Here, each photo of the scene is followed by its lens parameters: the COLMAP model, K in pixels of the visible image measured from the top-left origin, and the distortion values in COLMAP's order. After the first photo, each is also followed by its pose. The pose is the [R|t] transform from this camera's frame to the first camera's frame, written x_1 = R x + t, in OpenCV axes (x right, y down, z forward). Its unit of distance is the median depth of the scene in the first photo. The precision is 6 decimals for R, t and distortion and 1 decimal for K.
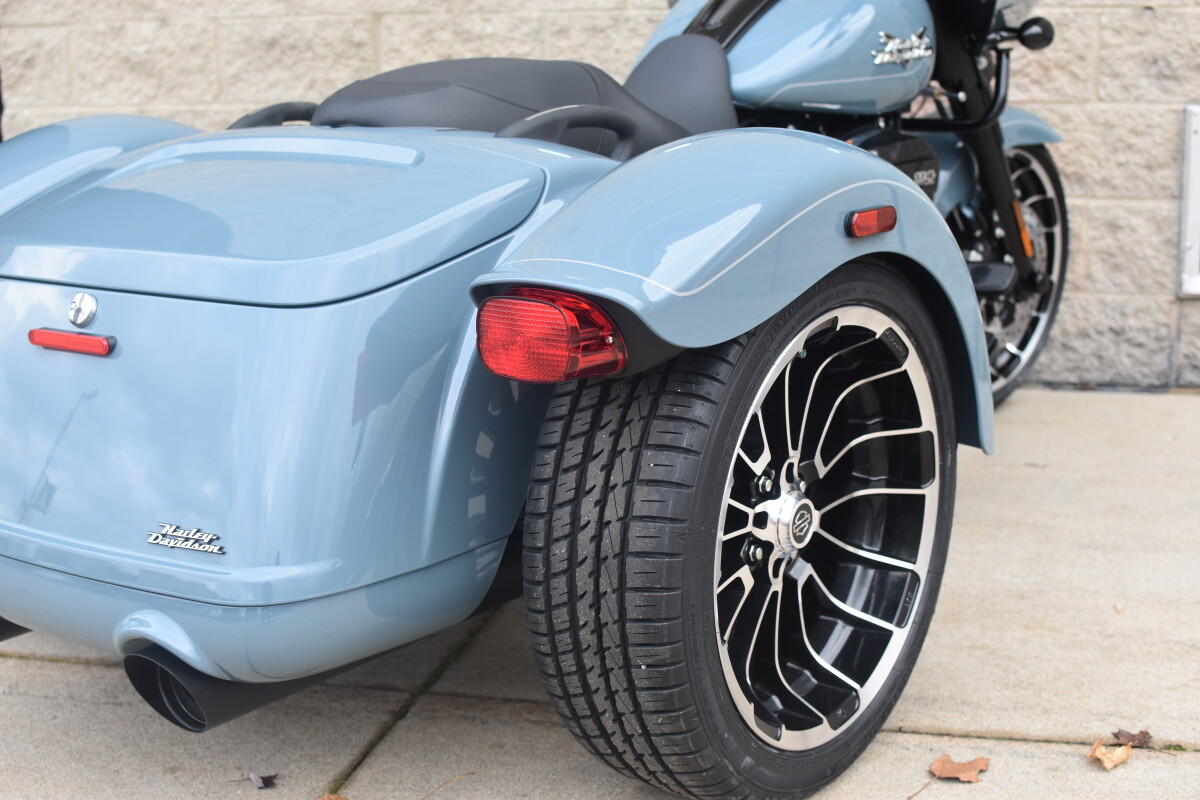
lens RADIAL K [[1831.8, 0, 593.6], [0, 1831.8, 392.0], [0, 0, 1]] dist [-0.152213, 0.000000]
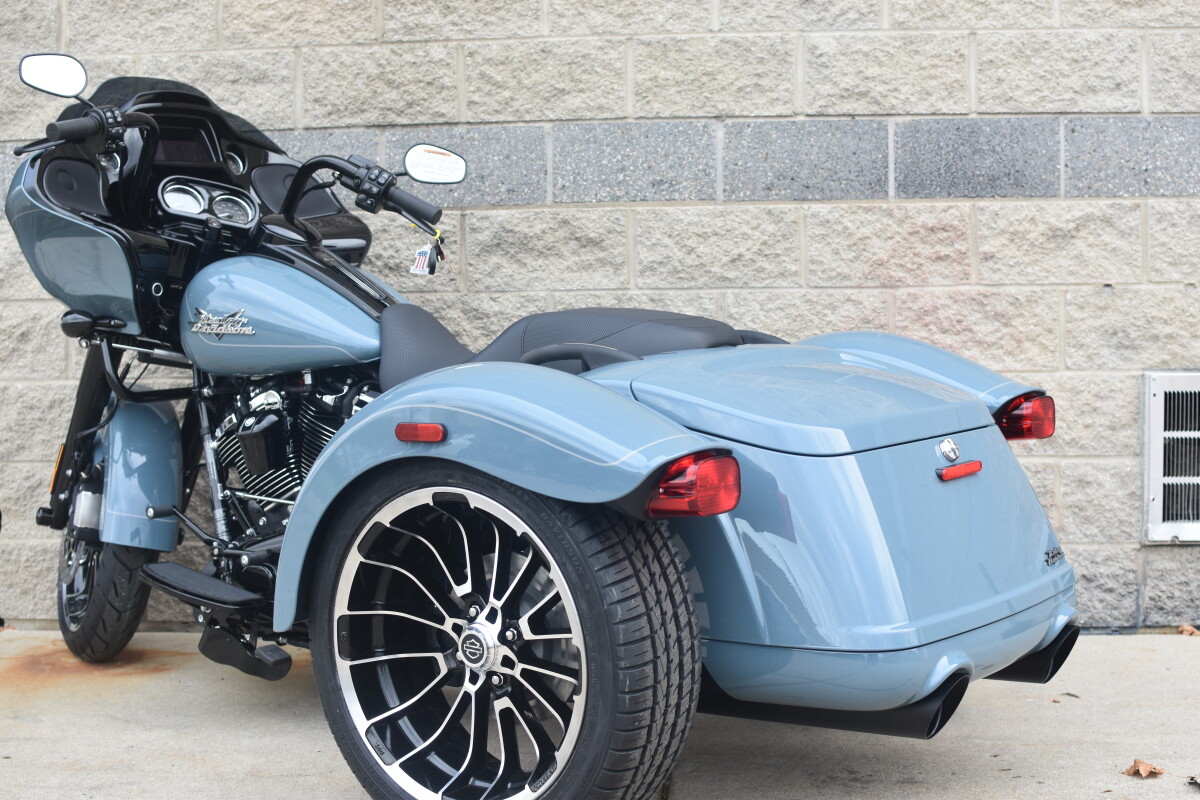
lens RADIAL K [[1831.8, 0, 599.7], [0, 1831.8, 394.8], [0, 0, 1]] dist [-0.152213, 0.000000]
pose [[0.988091, -0.002249, 0.153852, -0.173160], [0.027846, 0.985997, -0.164425, 0.028901], [-0.151328, 0.166751, 0.974317, -0.038671]]
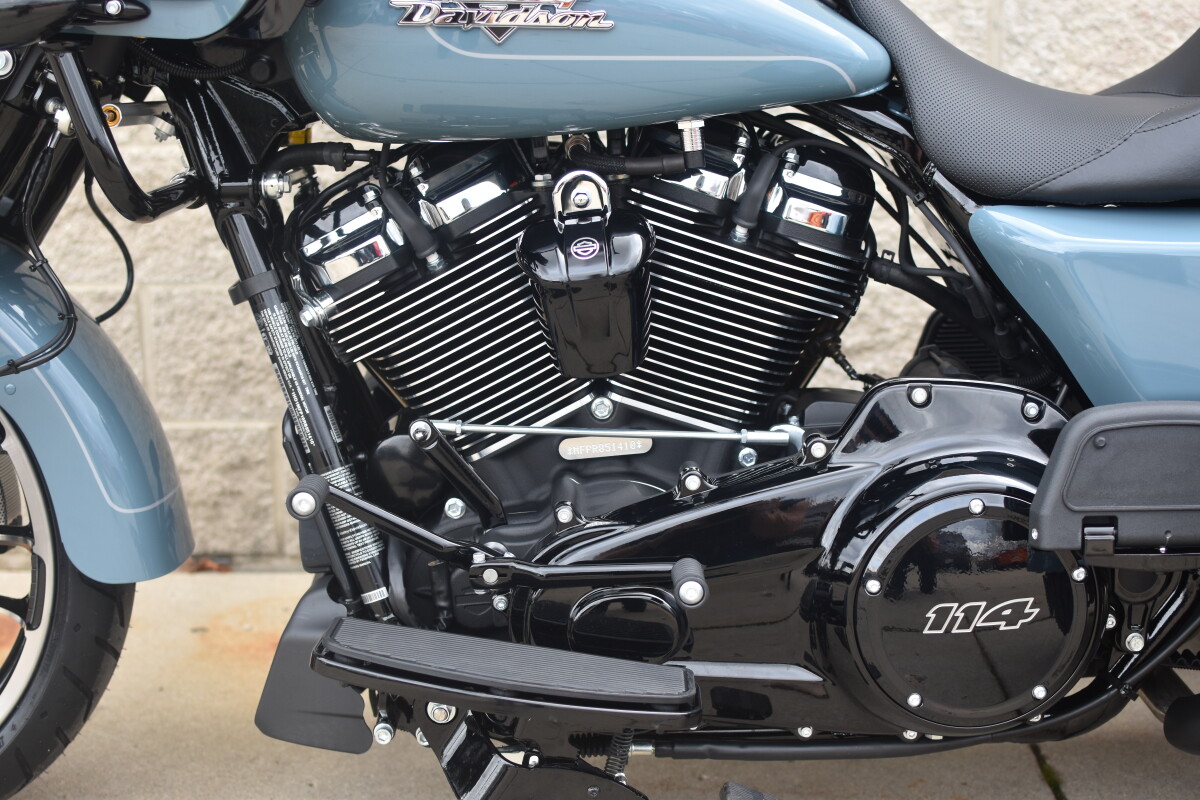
lens RADIAL K [[1831.8, 0, 609.4], [0, 1831.8, 397.6], [0, 0, 1]] dist [-0.152213, 0.000000]
pose [[0.976158, -0.028567, 0.215174, -0.208881], [0.039319, 0.998174, -0.045857, -0.046741], [-0.213472, 0.053224, 0.975498, 0.433356]]
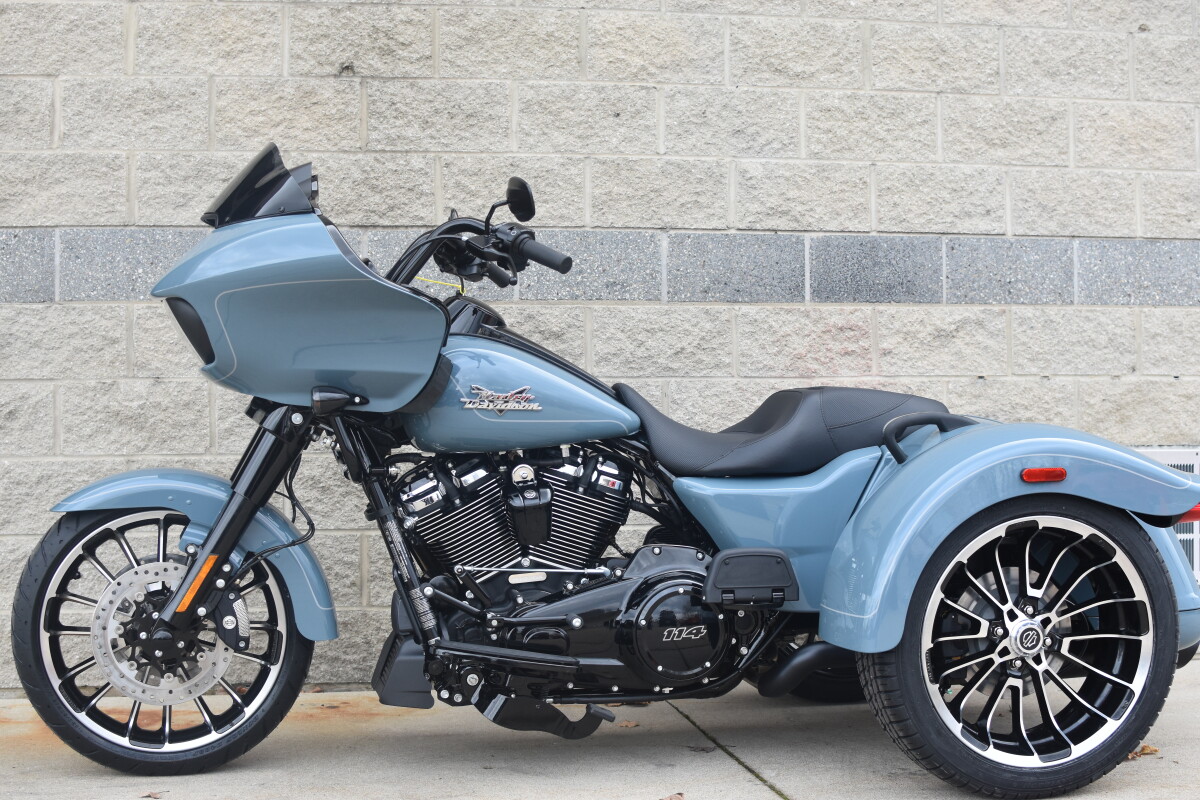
lens RADIAL K [[1831.8, 0, 598.4], [0, 1831.8, 391.6], [0, 0, 1]] dist [-0.152213, 0.000000]
pose [[0.913137, 0.016537, 0.407317, -0.496247], [0.076179, 0.974653, -0.210351, 0.059783], [-0.400471, 0.223109, 0.888733, -0.092715]]
